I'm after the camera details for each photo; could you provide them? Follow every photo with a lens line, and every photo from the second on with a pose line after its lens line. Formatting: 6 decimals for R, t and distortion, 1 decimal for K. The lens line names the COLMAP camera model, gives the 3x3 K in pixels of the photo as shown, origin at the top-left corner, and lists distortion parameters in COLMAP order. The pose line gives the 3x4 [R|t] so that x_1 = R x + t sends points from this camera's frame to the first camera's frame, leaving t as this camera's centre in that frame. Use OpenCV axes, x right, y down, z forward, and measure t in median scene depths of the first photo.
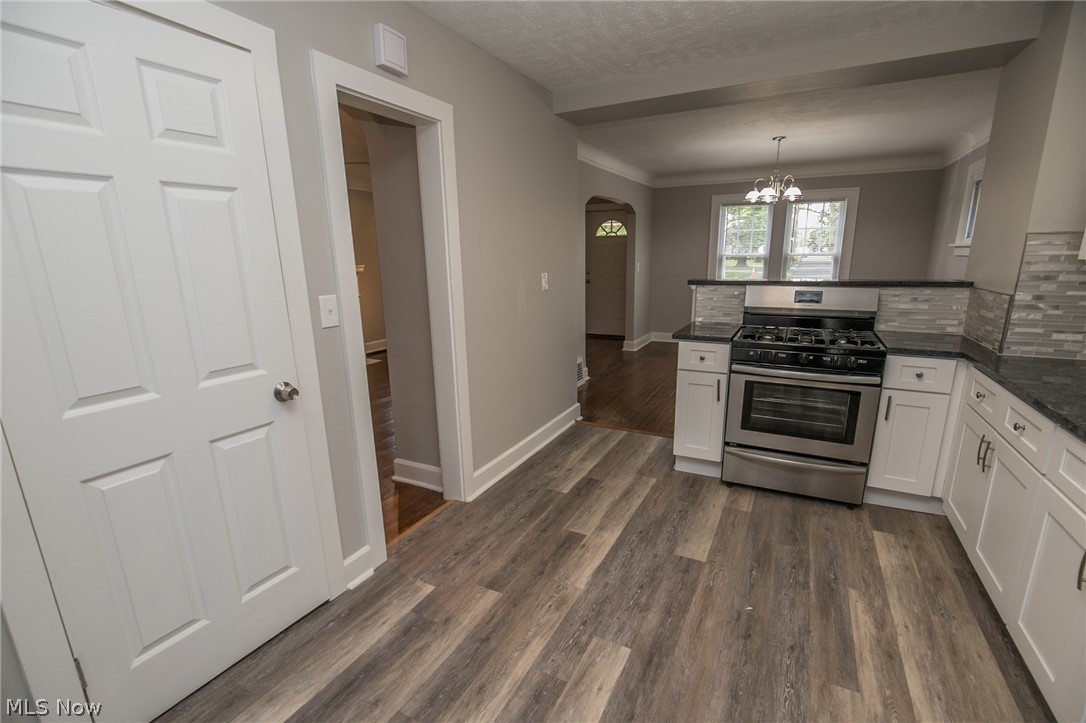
lens RADIAL K [[490.9, 0, 544.5], [0, 490.9, 373.1], [0, 0, 1]] dist [-0.019123, 0.005132]
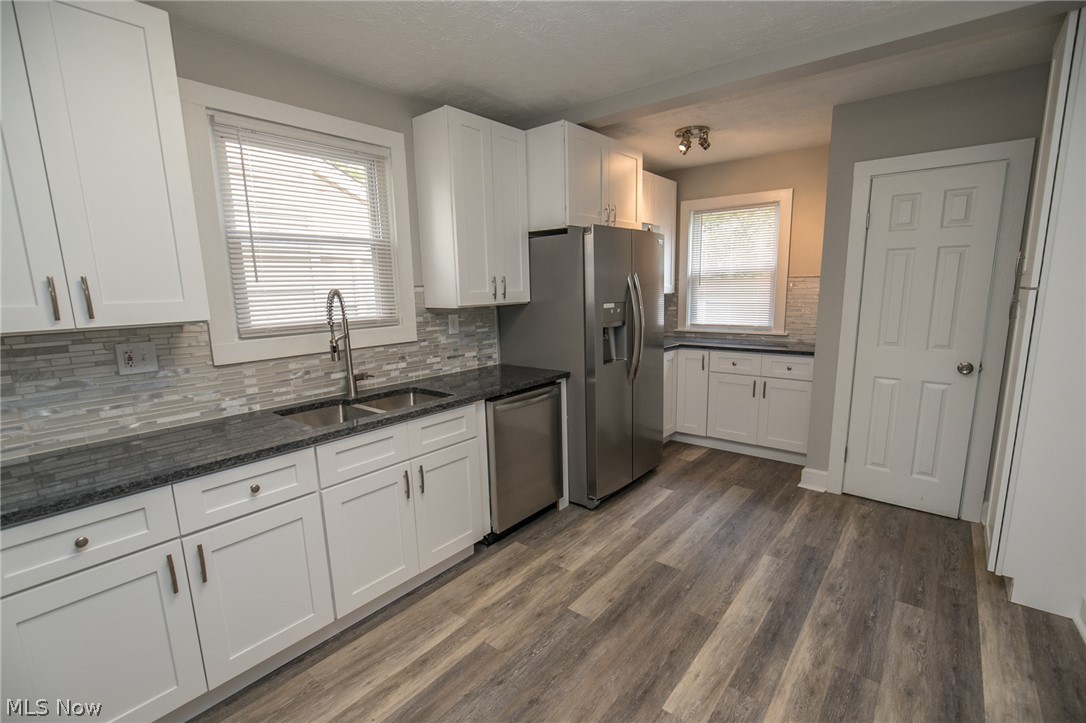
lens RADIAL K [[490.9, 0, 544.5], [0, 490.9, 373.1], [0, 0, 1]] dist [-0.019123, 0.005132]
pose [[-0.978219, -0.000330, 0.207574, 0.132608], [0.084232, 0.913334, 0.398405, -0.277248], [-0.189716, 0.407211, -0.893413, 1.052438]]
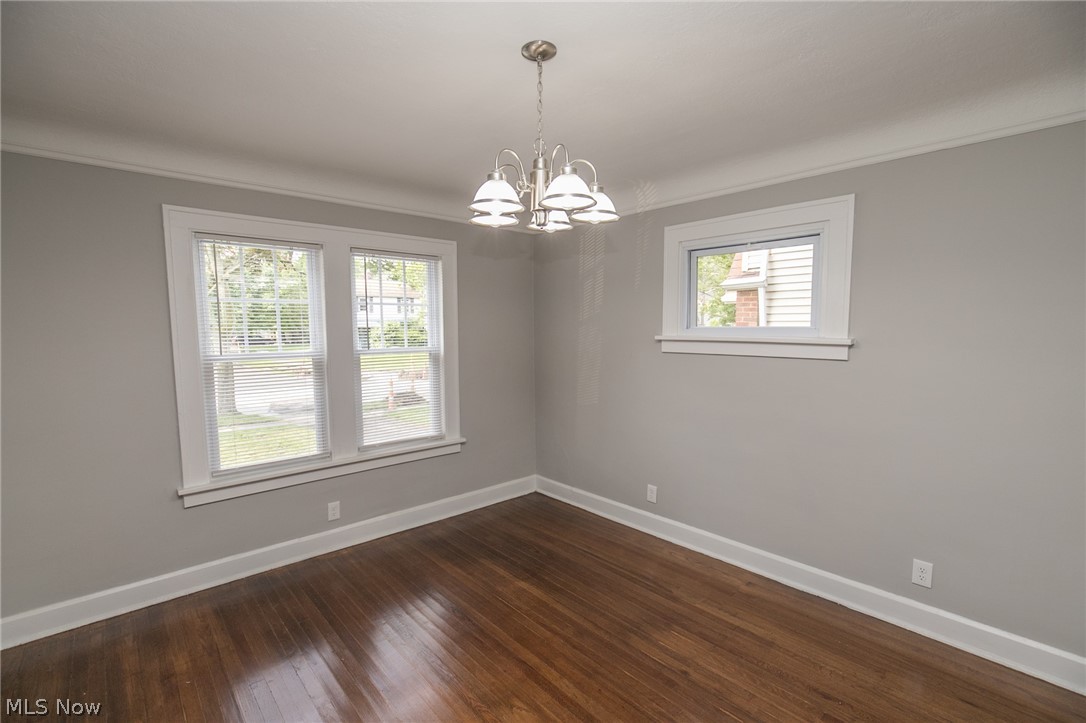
lens RADIAL K [[490.9, 0, 544.5], [0, 490.9, 373.1], [0, 0, 1]] dist [-0.019123, 0.005132]
pose [[0.355461, -0.079455, 0.931308, 0.234348], [0.222843, 0.974853, -0.001885, -0.442555], [-0.907738, 0.208205, 0.364228, 1.606245]]
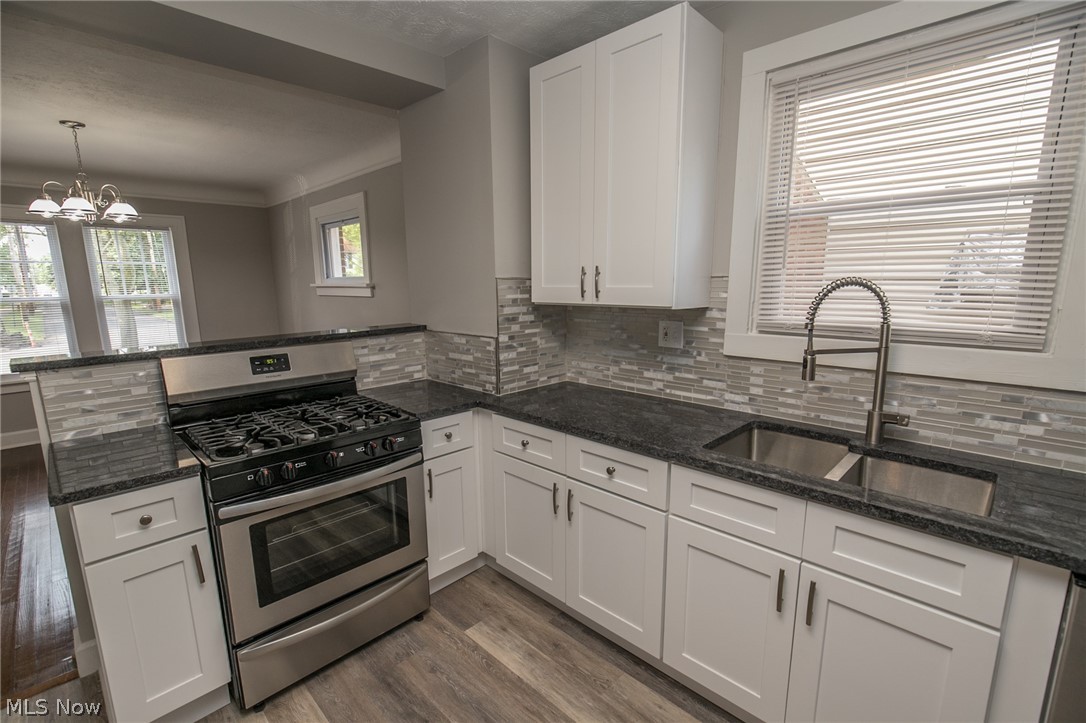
lens RADIAL K [[490.9, 0, 544.5], [0, 490.9, 373.1], [0, 0, 1]] dist [-0.019123, 0.005132]
pose [[0.294694, -0.165771, 0.941103, 0.009914], [0.232602, 0.967661, 0.097613, -0.135970], [-0.926850, 0.190137, 0.323723, 0.479153]]
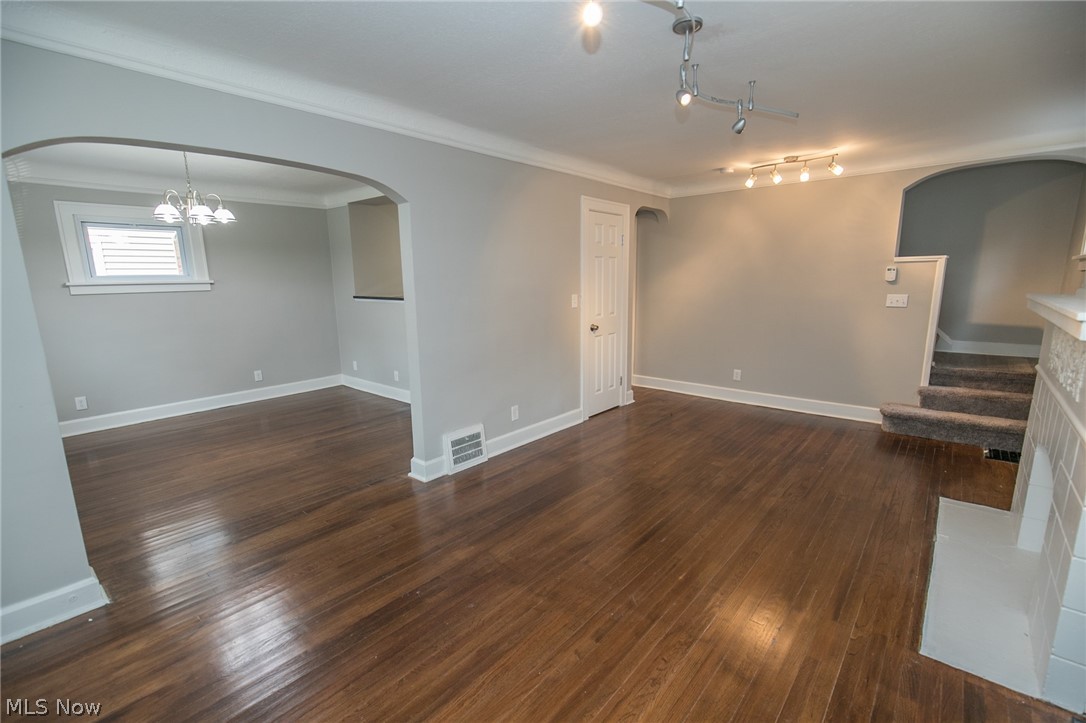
lens RADIAL K [[490.9, 0, 544.5], [0, 490.9, 373.1], [0, 0, 1]] dist [-0.019123, 0.005132]
pose [[-0.974256, -0.014400, 0.224983, -0.458016], [0.081666, 0.907635, 0.411739, -0.737471], [-0.210132, 0.419513, -0.883093, 3.015483]]
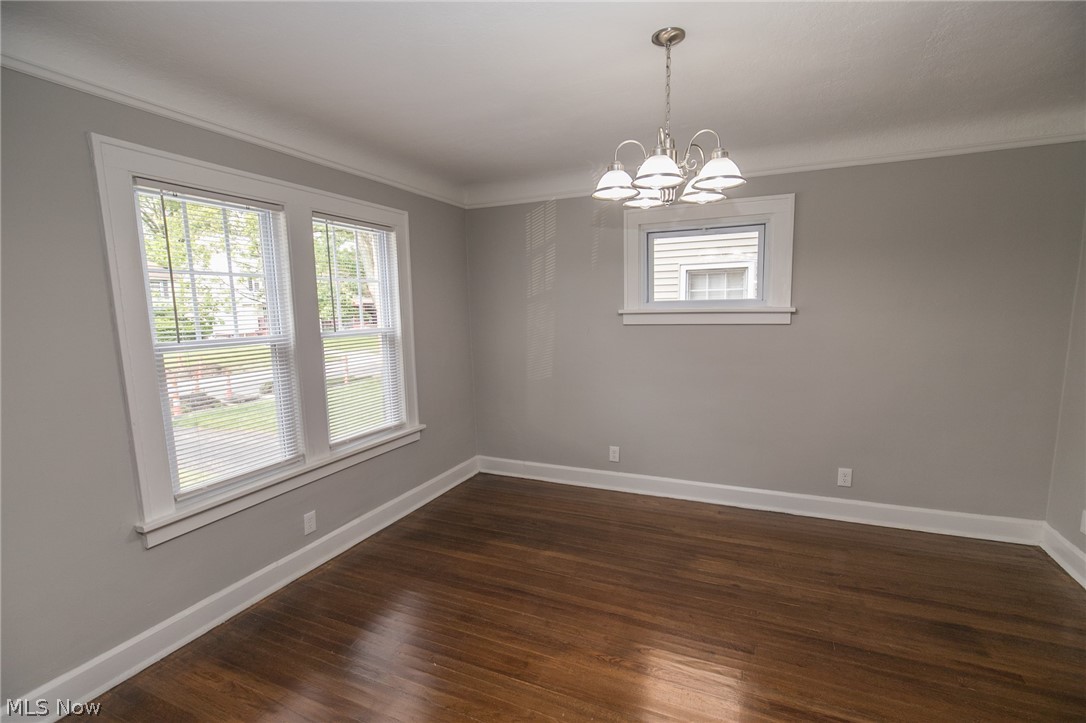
lens RADIAL K [[490.9, 0, 544.5], [0, 490.9, 373.1], [0, 0, 1]] dist [-0.019123, 0.005132]
pose [[-0.054672, -0.120236, 0.991239, 0.138797], [0.259111, 0.957008, 0.130375, -0.536425], [-0.964299, 0.263969, -0.021167, 2.053966]]
